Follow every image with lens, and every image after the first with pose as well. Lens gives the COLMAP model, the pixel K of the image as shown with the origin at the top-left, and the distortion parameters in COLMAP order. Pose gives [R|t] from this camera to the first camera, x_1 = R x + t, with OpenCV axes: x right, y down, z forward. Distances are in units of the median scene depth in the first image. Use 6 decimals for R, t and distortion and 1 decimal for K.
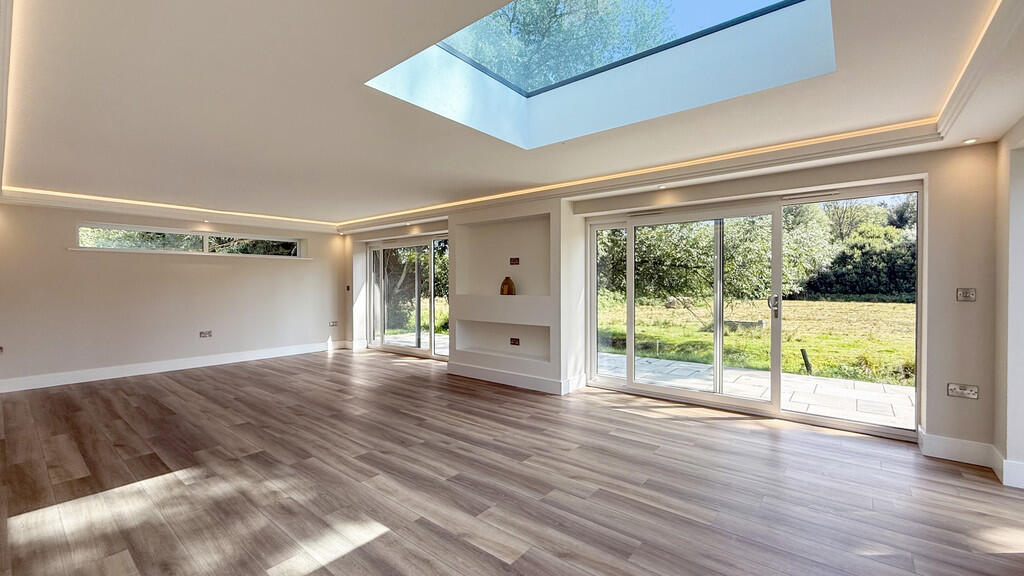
lens RADIAL K [[417.9, 0, 512.0], [0, 417.9, 288.0], [0, 0, 1]] dist [0.002085, 0.000142]
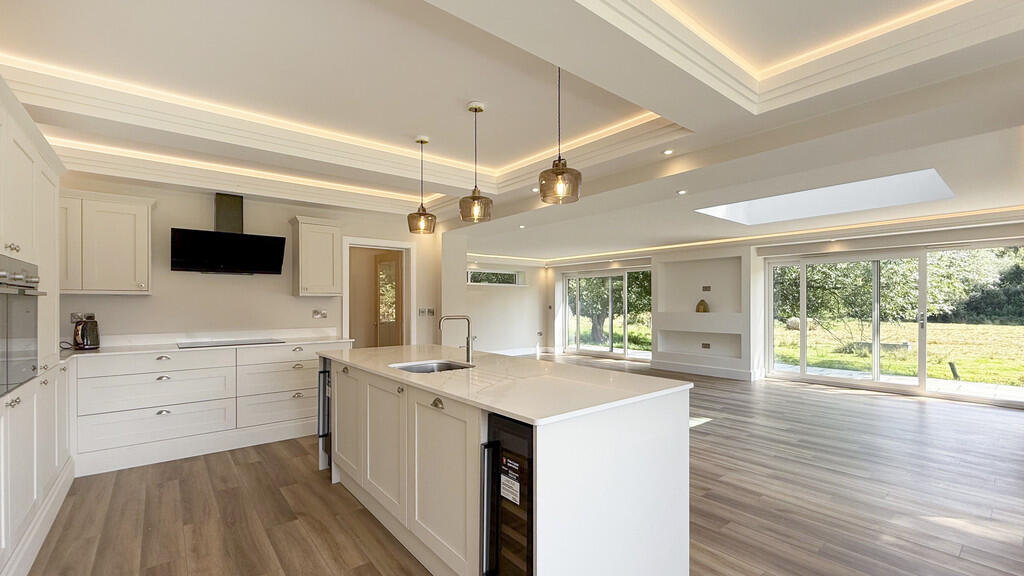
lens RADIAL K [[428.3, 0, 515.0], [0, 428.3, 303.2], [0, 0, 1]] dist [-0.002040, -0.000545]
pose [[0.979791, 0.000917, -0.200021, -0.342740], [-0.003122, 0.999938, -0.010707, 0.002950], [0.199998, 0.011115, 0.979733, -0.551913]]
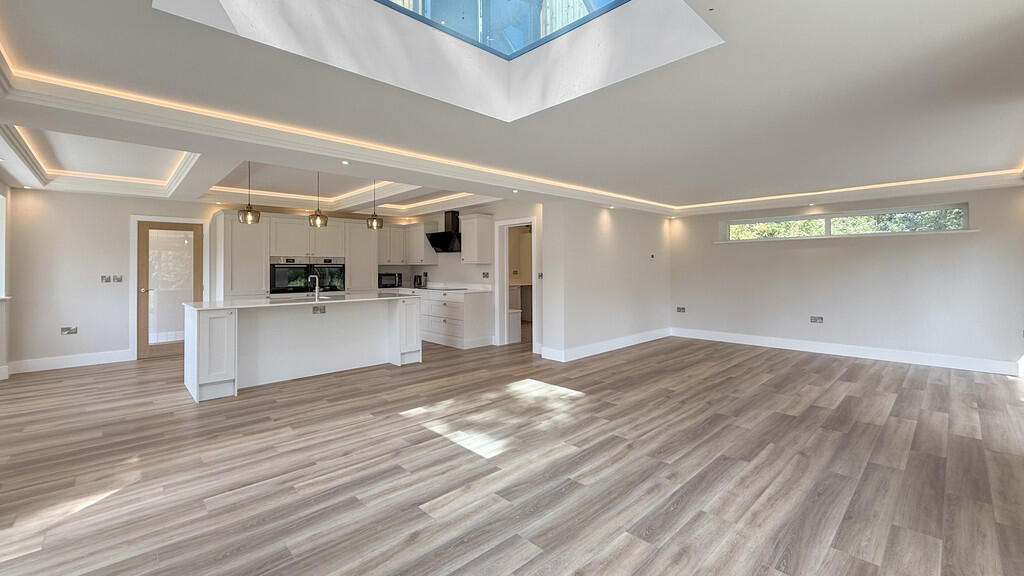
lens RADIAL K [[422.8, 0, 507.3], [0, 422.8, 262.6], [0, 0, 1]] dist [0.000347, -0.000109]
pose [[-0.133933, -0.009978, -0.990940, 0.416904], [-0.005230, 0.999943, -0.009362, -0.012095], [0.990977, 0.003929, -0.133977, 0.499543]]
